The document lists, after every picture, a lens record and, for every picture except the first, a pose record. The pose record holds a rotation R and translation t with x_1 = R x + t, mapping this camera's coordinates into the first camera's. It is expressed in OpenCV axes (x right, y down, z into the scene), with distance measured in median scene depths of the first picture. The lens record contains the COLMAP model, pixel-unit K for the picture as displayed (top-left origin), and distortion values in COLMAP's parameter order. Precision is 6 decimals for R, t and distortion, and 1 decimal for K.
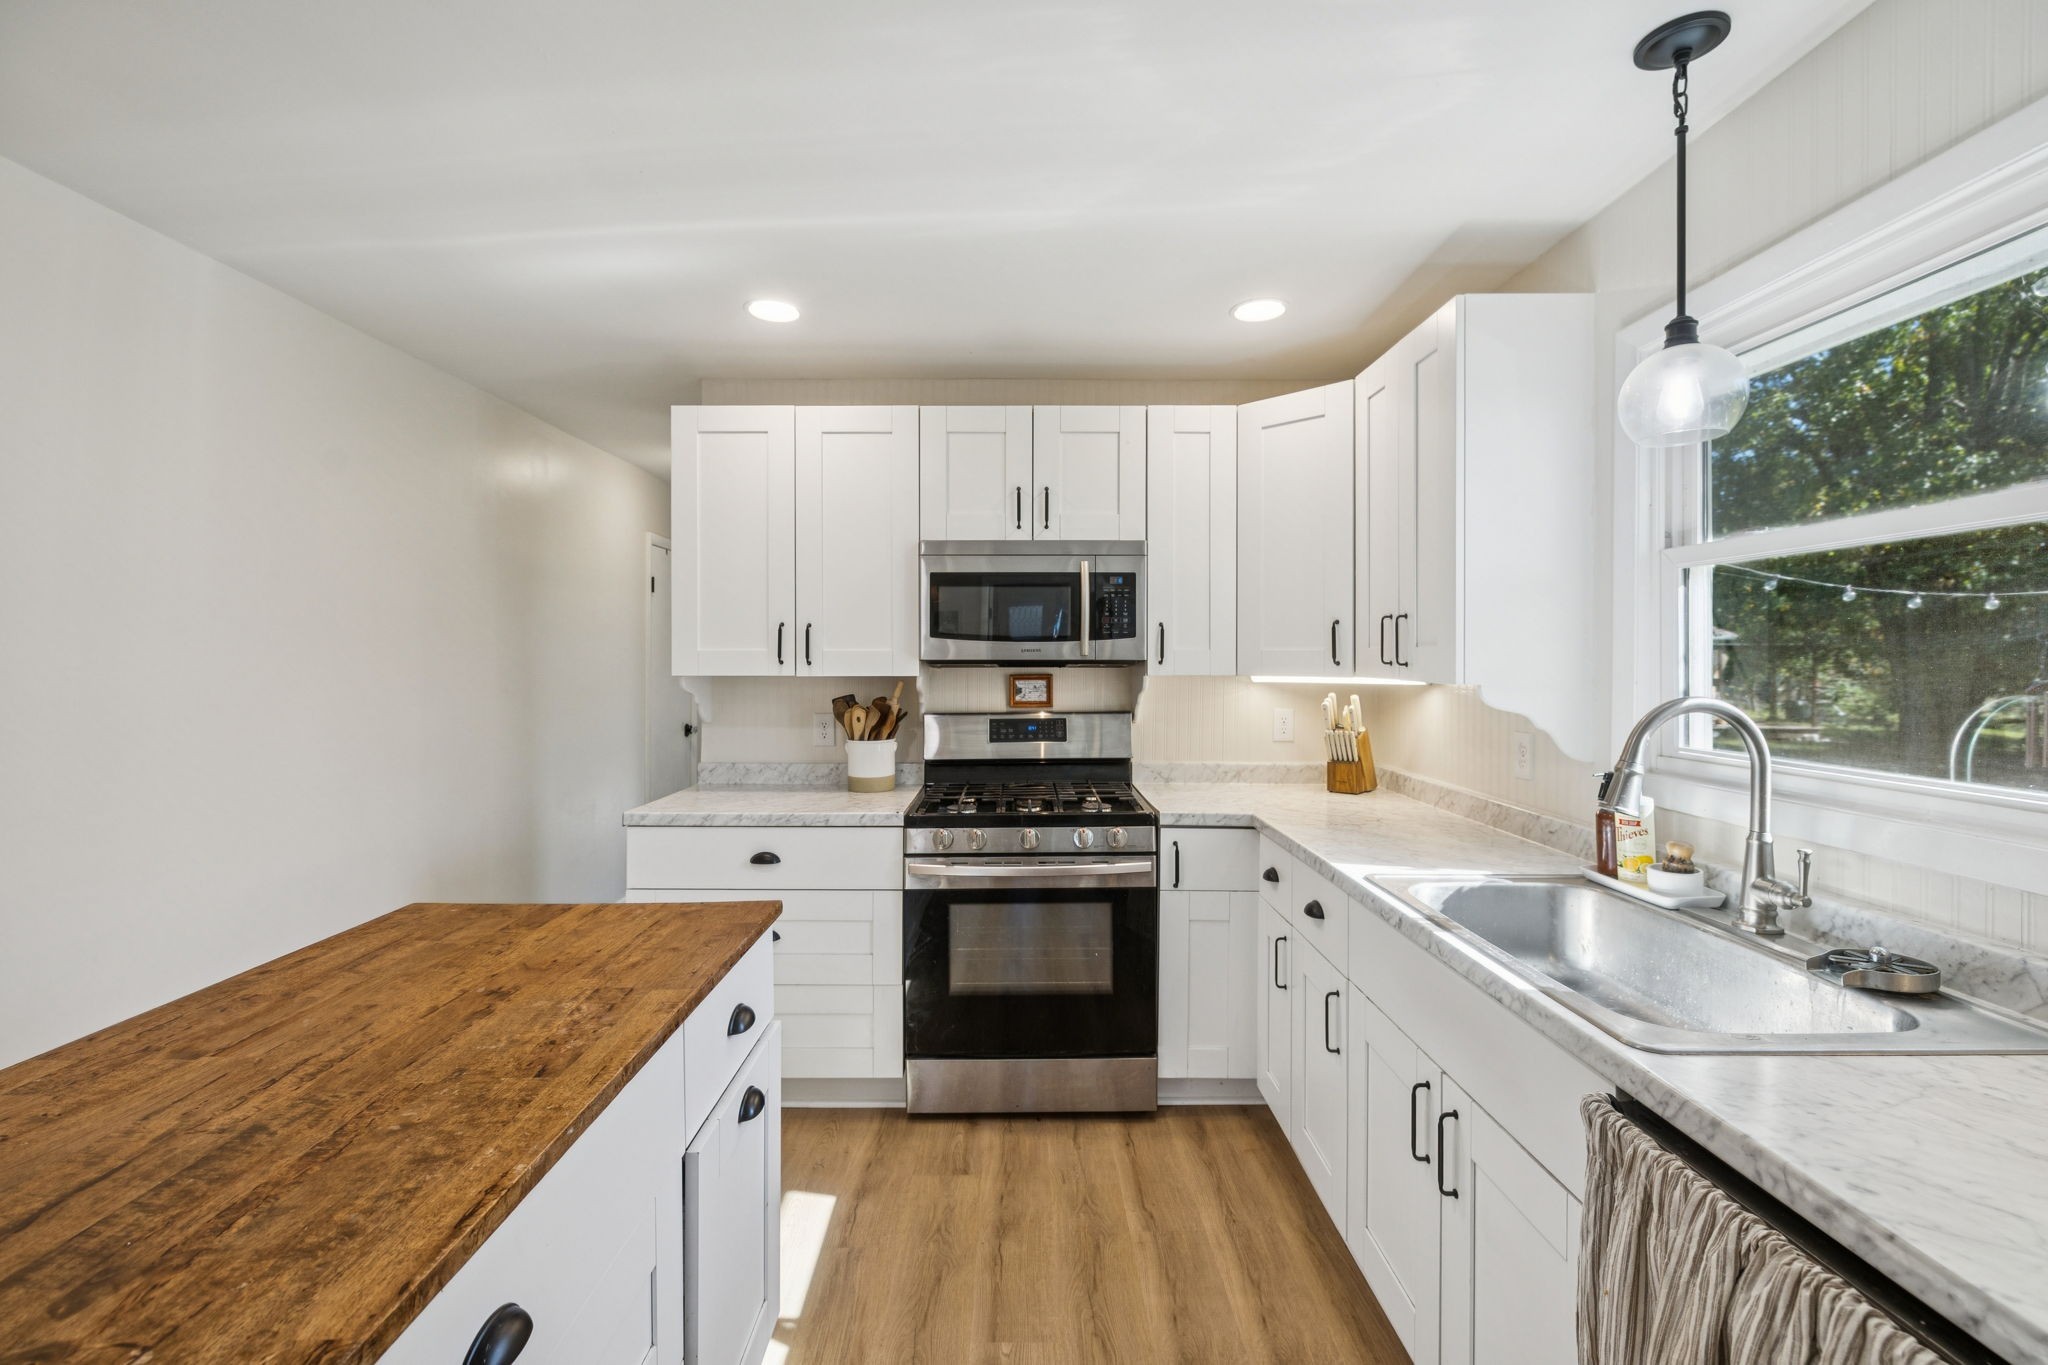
lens RADIAL K [[850.1, 0, 1030.9], [0, 850.1, 659.9], [0, 0, 1]] dist [0.000707, 0.000192]
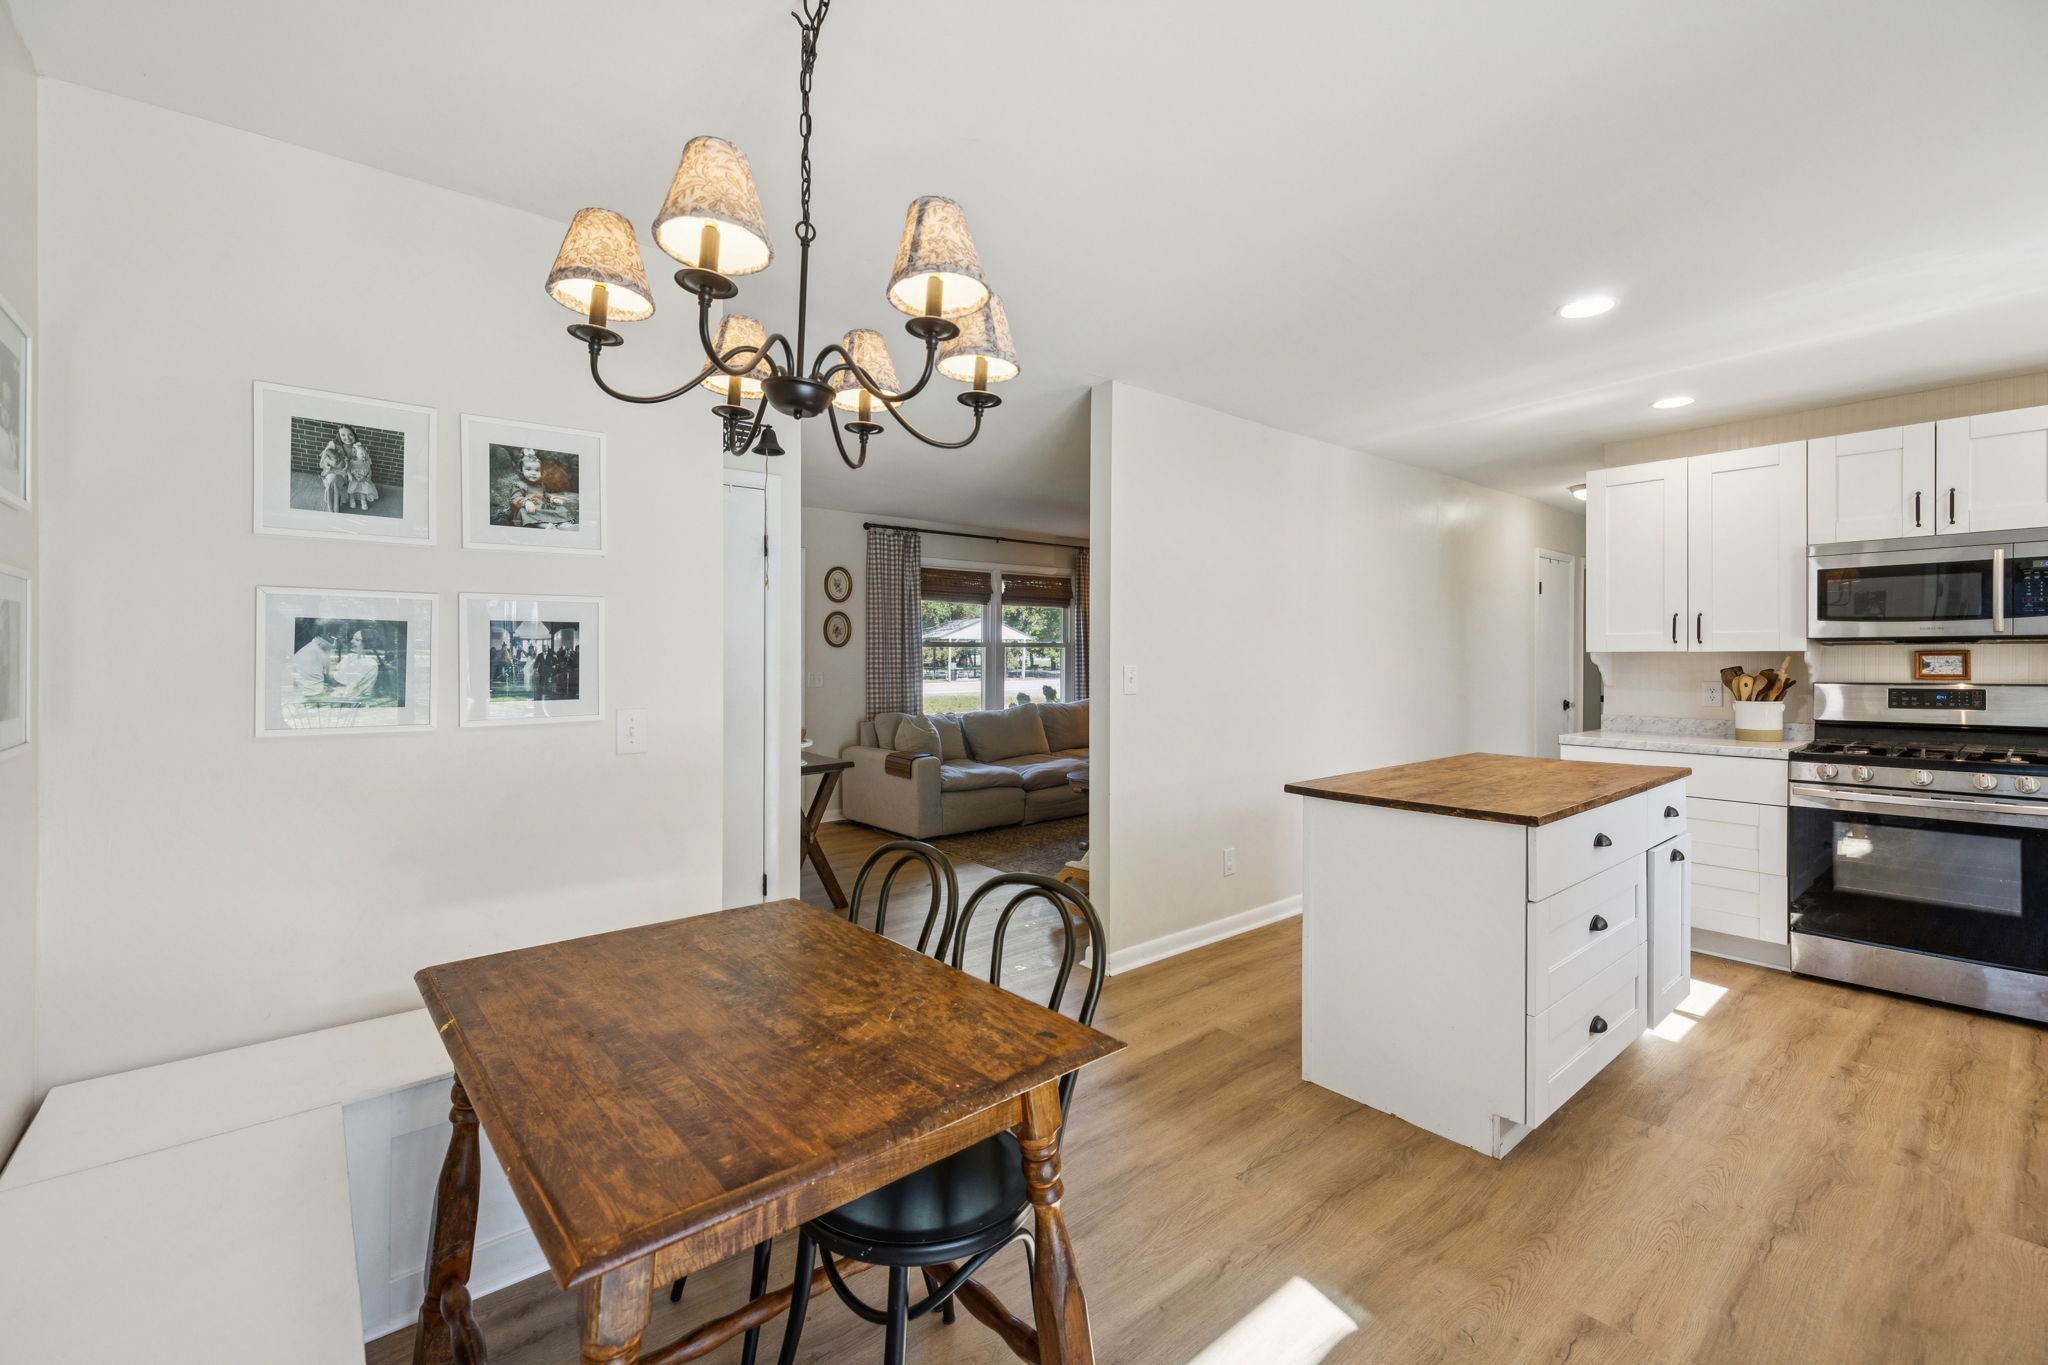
lens RADIAL K [[850.1, 0, 1030.9], [0, 850.1, 659.9], [0, 0, 1]] dist [0.000707, 0.000192]
pose [[0.622389, 0.002388, -0.782705, 0.142125], [-0.000788, 0.999997, 0.002424, 0.030080], [0.782708, -0.000893, 0.622389, -0.702235]]
